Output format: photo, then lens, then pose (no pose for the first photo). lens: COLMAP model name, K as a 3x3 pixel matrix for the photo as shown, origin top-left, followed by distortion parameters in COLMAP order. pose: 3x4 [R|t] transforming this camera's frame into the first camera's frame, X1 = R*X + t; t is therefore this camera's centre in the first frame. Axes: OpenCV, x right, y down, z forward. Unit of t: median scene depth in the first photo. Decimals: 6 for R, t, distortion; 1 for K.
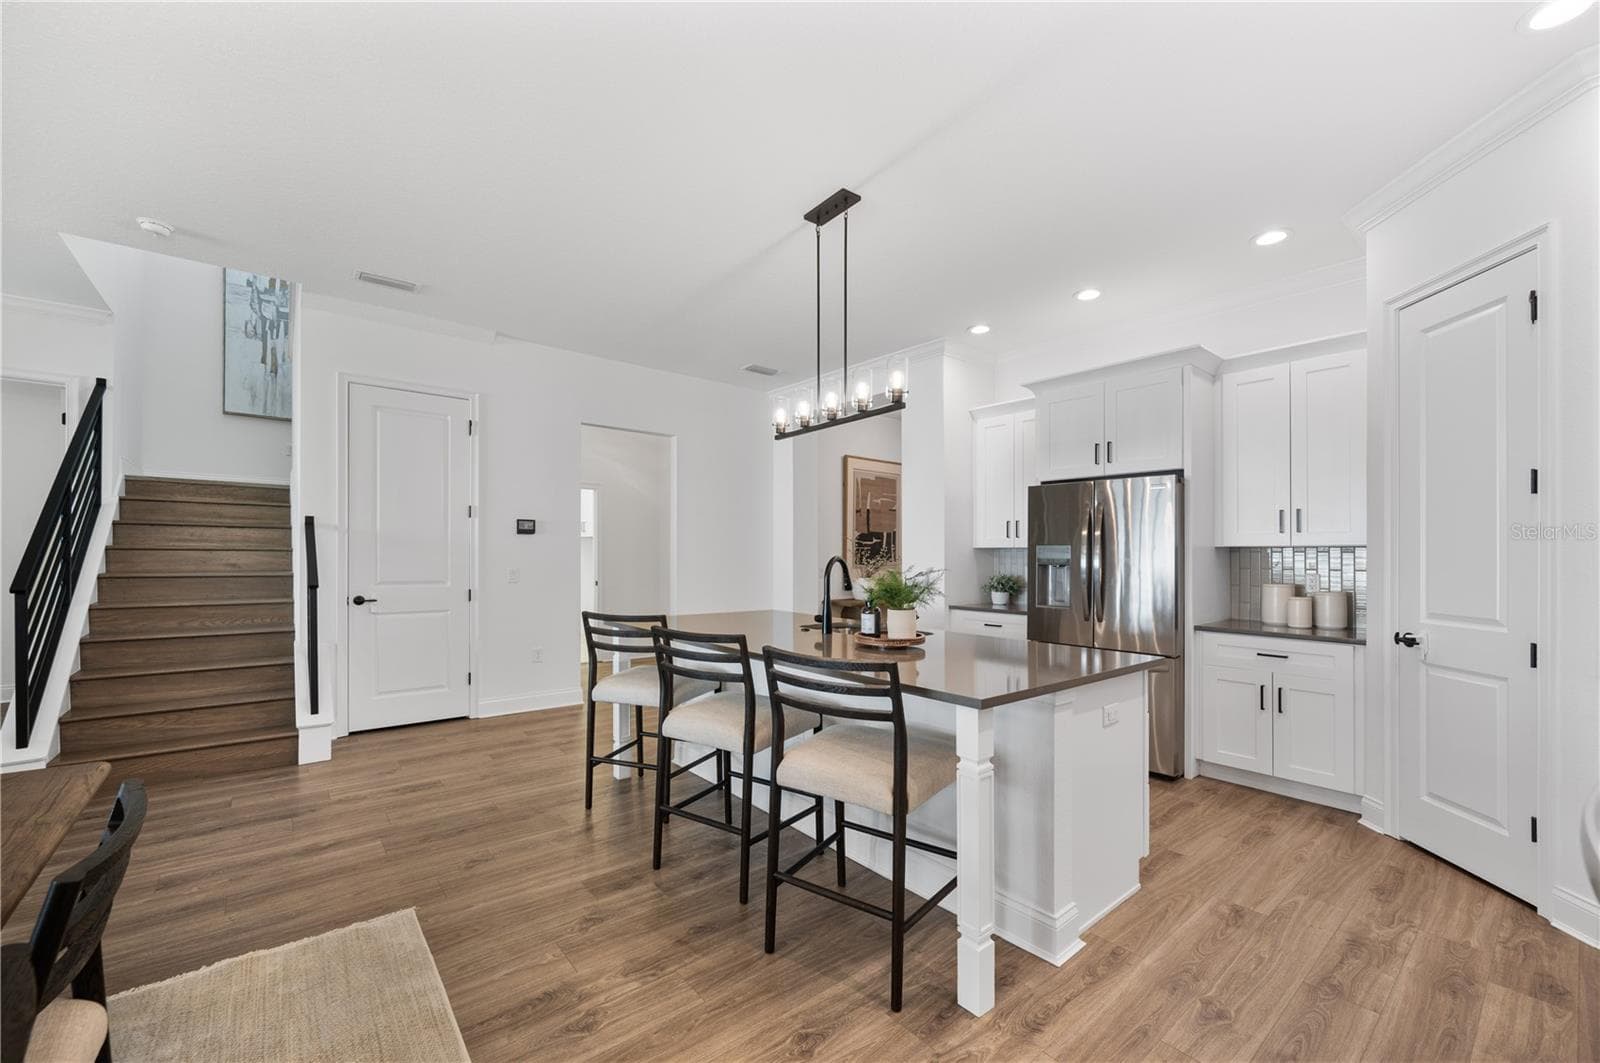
lens RADIAL K [[639.2, 0, 801.4], [0, 639.2, 559.3], [0, 0, 1]] dist [-0.000387, -0.000002]
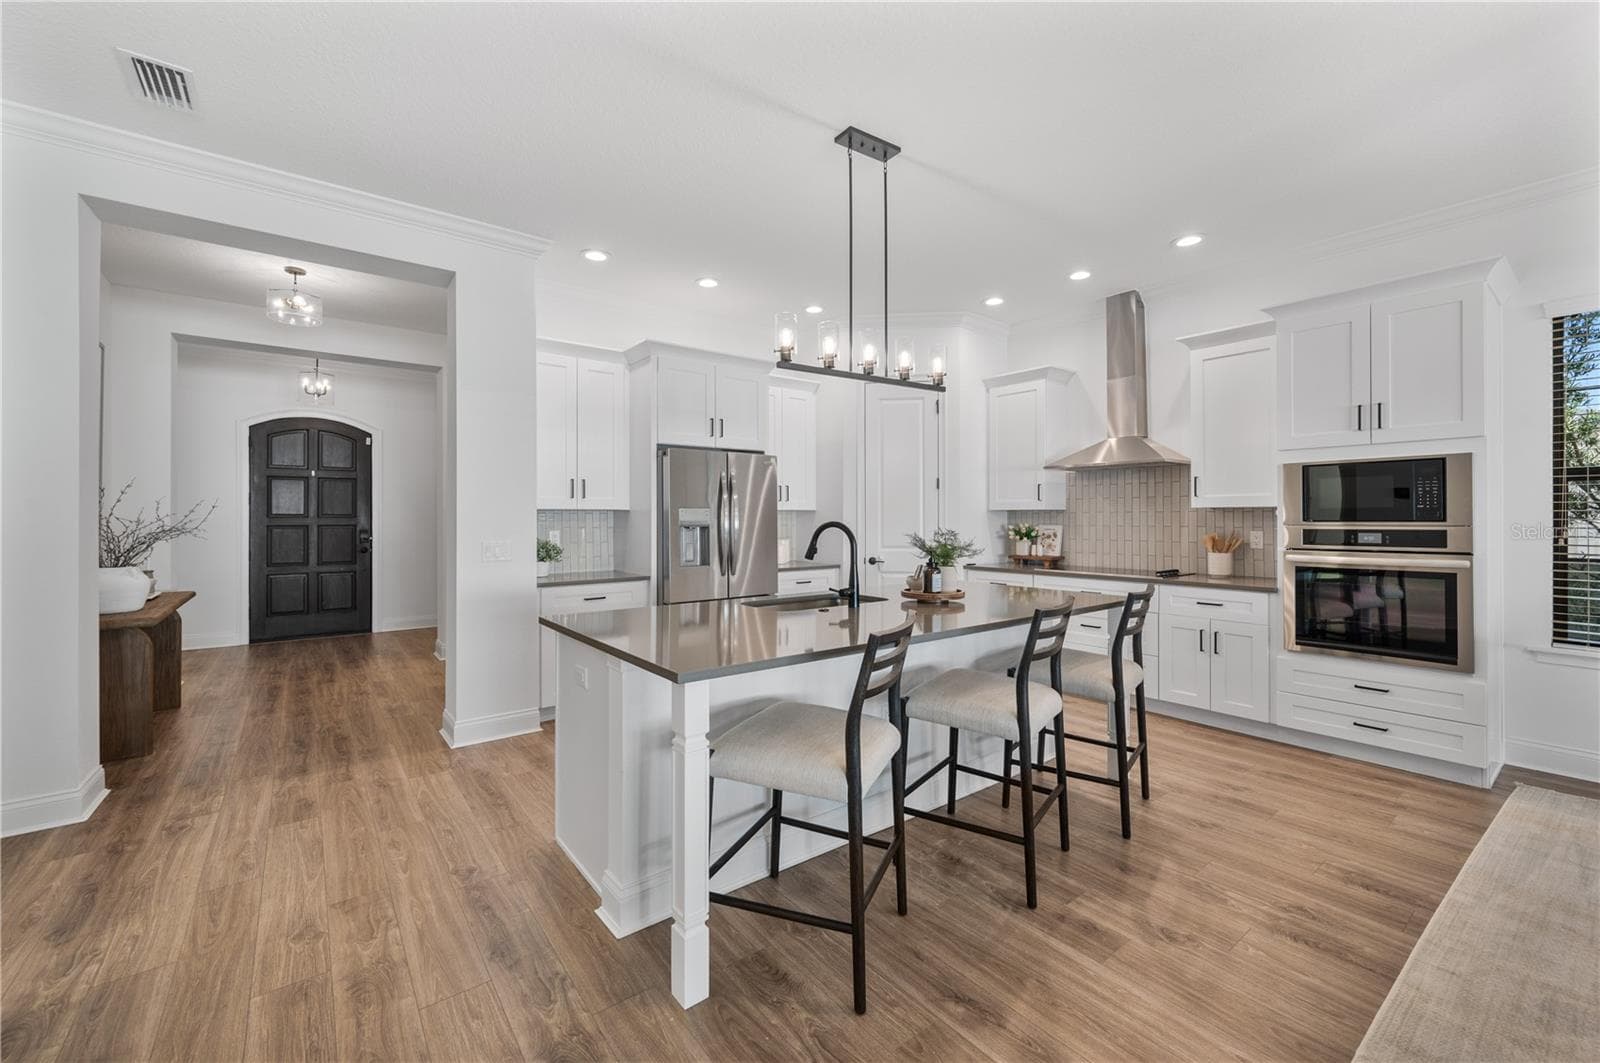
lens RADIAL K [[645.8, 0, 805.0], [0, 645.8, 515.0], [0, 0, 1]] dist [-0.001782, -0.000110]
pose [[0.029513, -0.002893, 0.999560, -1.011054], [0.009295, 0.999953, 0.002619, -0.018202], [-0.999521, 0.009214, 0.029538, 1.209683]]
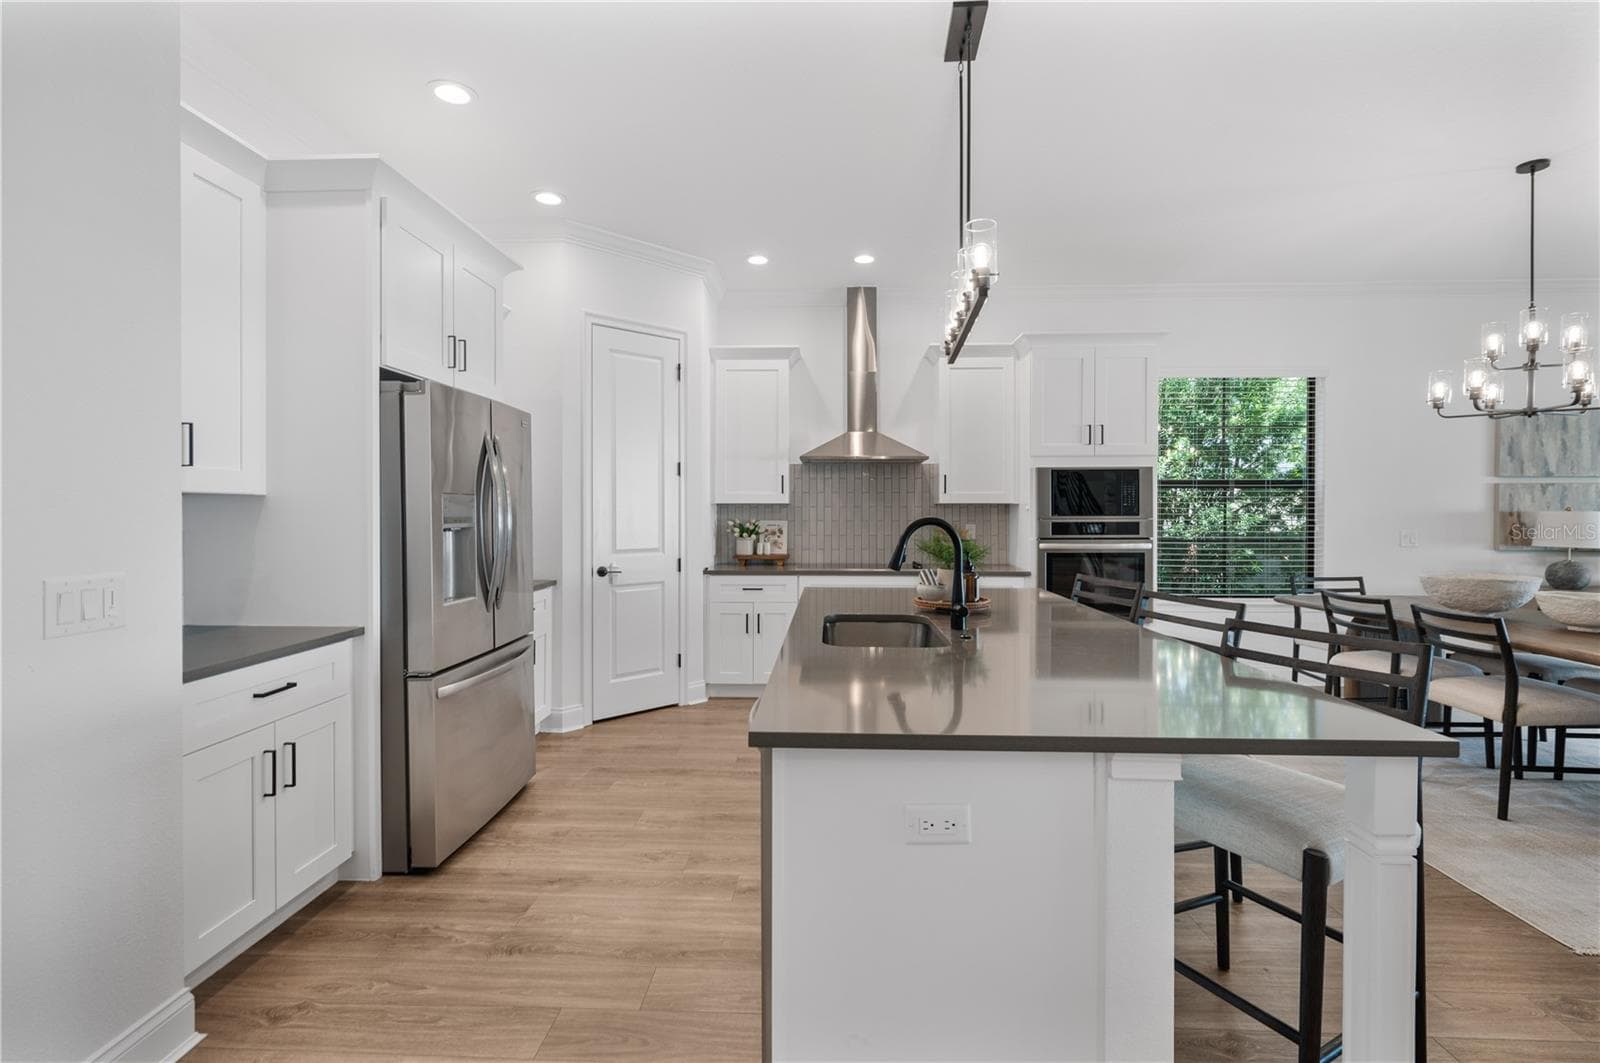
lens RADIAL K [[721.3, 0, 803.6], [0, 721.3, 510.3], [0, 0, 1]] dist [-0.000565, 0.000029]
pose [[-0.738956, -0.006069, 0.673726, -0.425040], [-0.000706, 0.999966, 0.008234, -0.019736], [-0.673753, 0.005609, -0.738935, 1.953719]]
